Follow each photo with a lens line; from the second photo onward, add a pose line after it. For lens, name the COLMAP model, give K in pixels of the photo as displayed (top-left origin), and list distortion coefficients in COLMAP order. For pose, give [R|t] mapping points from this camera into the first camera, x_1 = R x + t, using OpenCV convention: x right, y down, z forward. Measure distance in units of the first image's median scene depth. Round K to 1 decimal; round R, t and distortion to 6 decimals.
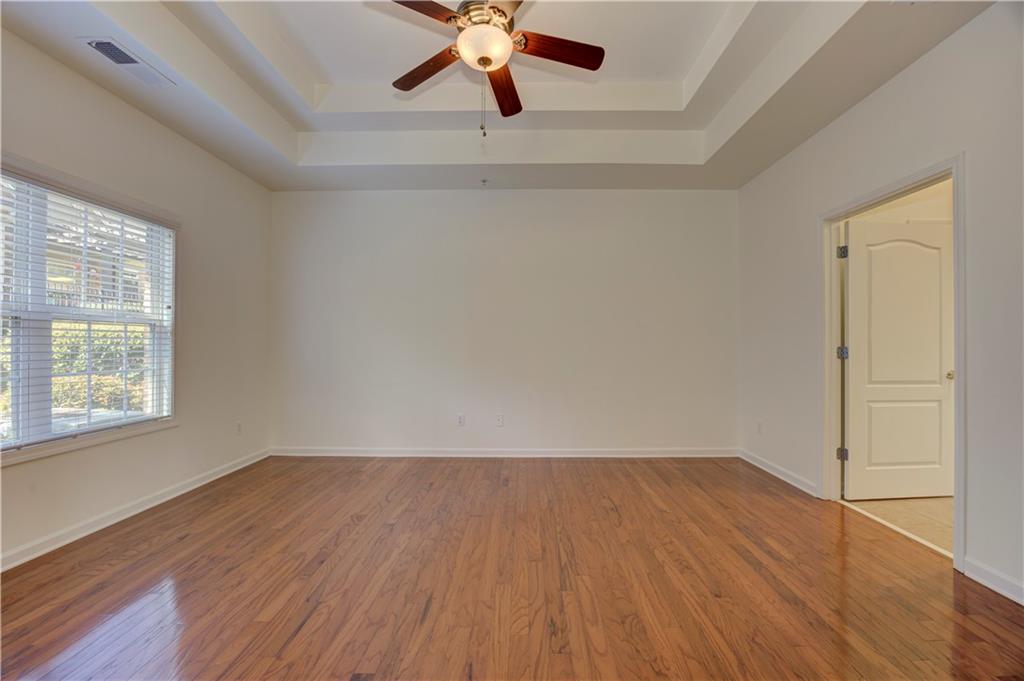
lens RADIAL K [[411.8, 0, 512.0], [0, 411.8, 340.5], [0, 0, 1]] dist [-0.015129, 0.000094]
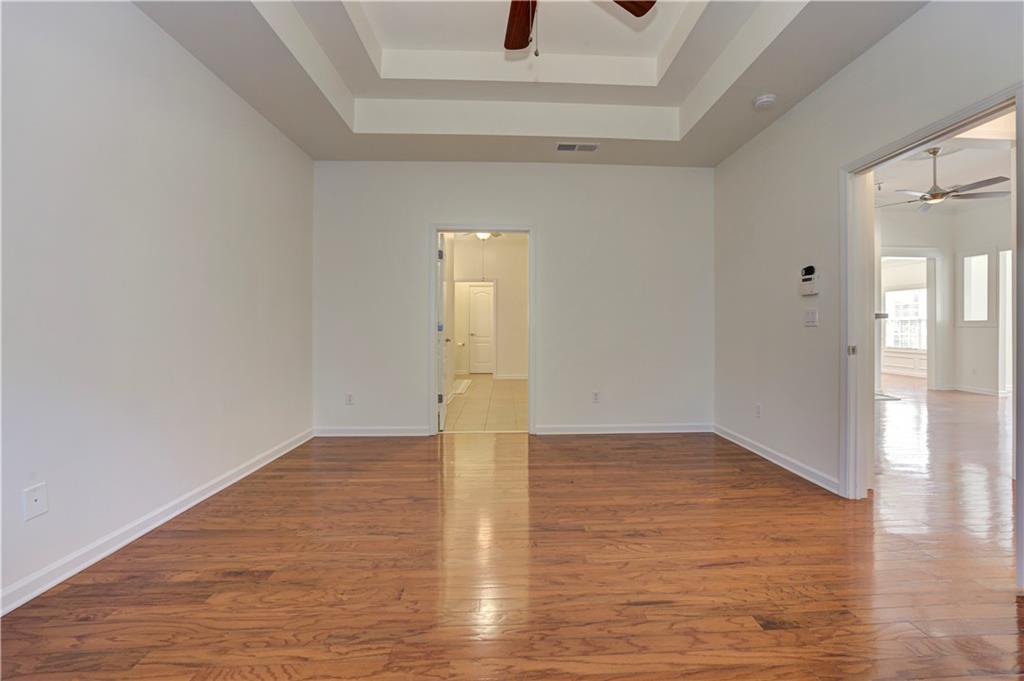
lens RADIAL K [[428.8, 0, 529.4], [0, 428.8, 332.0], [0, 0, 1]] dist [-0.039032, 0.011806]
pose [[-0.080480, -0.006584, 0.996735, -0.795247], [-0.011763, 0.999915, 0.005655, 0.045180], [-0.996687, -0.011269, -0.080550, 0.968496]]
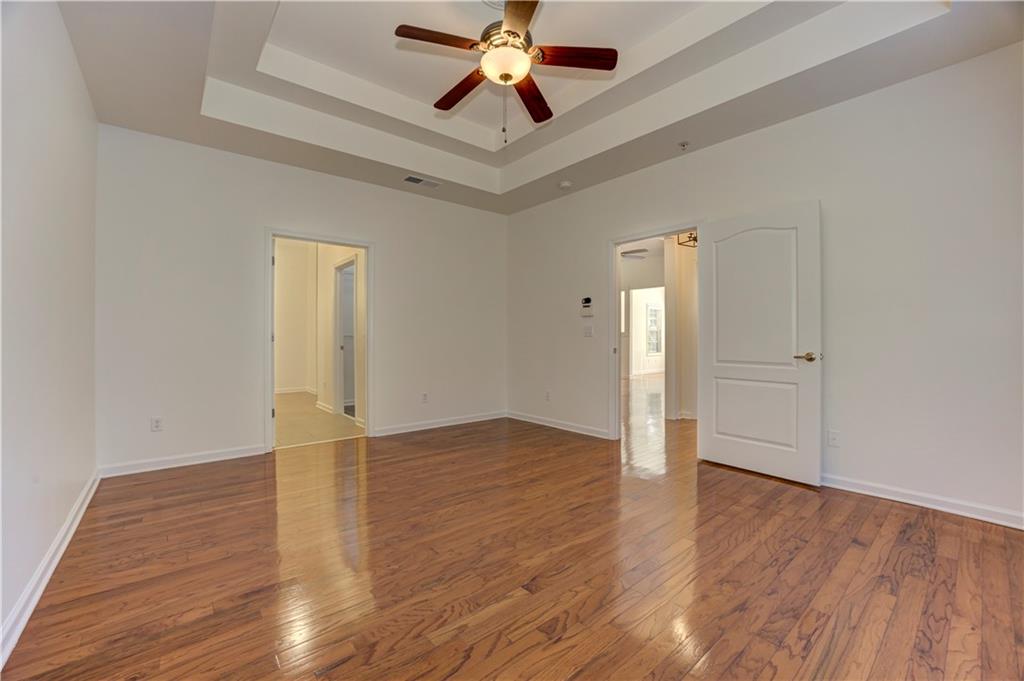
lens RADIAL K [[421.8, 0, 512.0], [0, 421.8, 340.5], [0, 0, 1]] dist [-0.017875, 0.000837]
pose [[-0.663442, -0.001135, 0.748227, -0.839062], [-0.005361, 0.999980, -0.003236, 0.053138], [-0.748209, -0.006159, -0.663435, 1.565813]]
